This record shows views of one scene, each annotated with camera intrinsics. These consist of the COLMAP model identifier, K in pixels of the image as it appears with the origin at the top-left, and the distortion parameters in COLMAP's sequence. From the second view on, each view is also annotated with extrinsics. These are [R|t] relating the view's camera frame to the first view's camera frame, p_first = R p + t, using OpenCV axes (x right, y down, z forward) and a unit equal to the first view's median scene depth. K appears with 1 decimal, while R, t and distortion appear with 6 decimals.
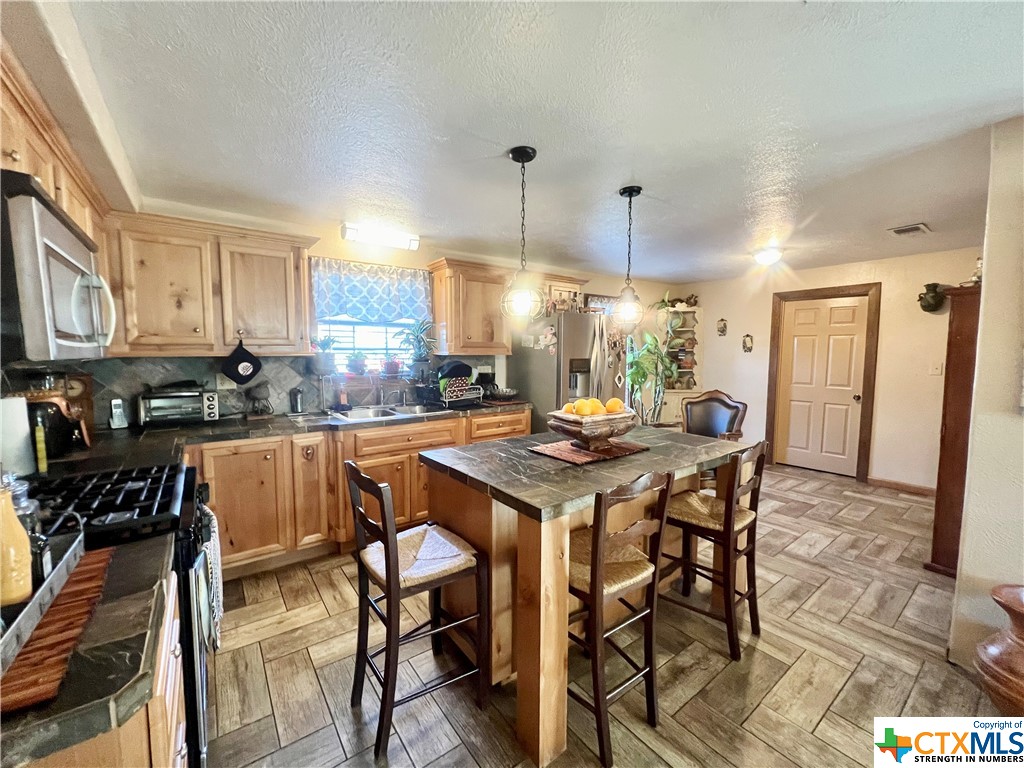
lens RADIAL K [[411.7, 0, 513.7], [0, 411.7, 385.5], [0, 0, 1]] dist [-0.002941, 0.000394]
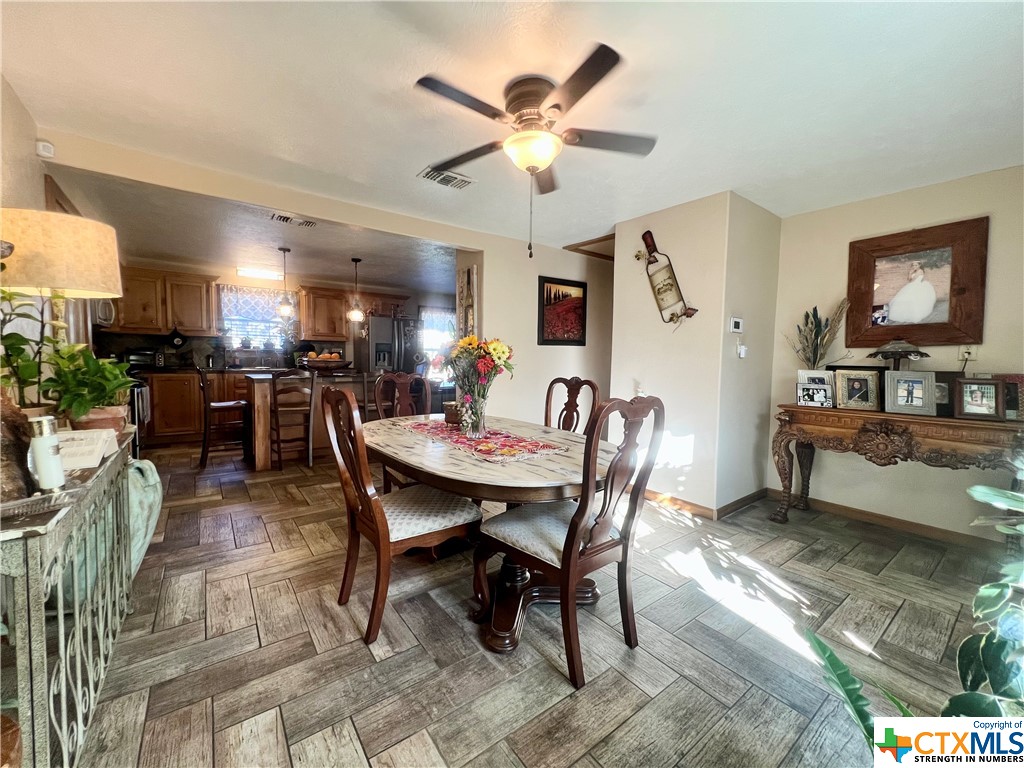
lens RADIAL K [[411.7, 0, 514.3], [0, 411.7, 386.5], [0, 0, 1]] dist [-0.002941, 0.000394]
pose [[0.999834, 0.014430, 0.011140, 0.920512], [-0.014246, 0.999763, -0.016449, 0.179338], [-0.011375, 0.016287, 0.999803, -0.968420]]
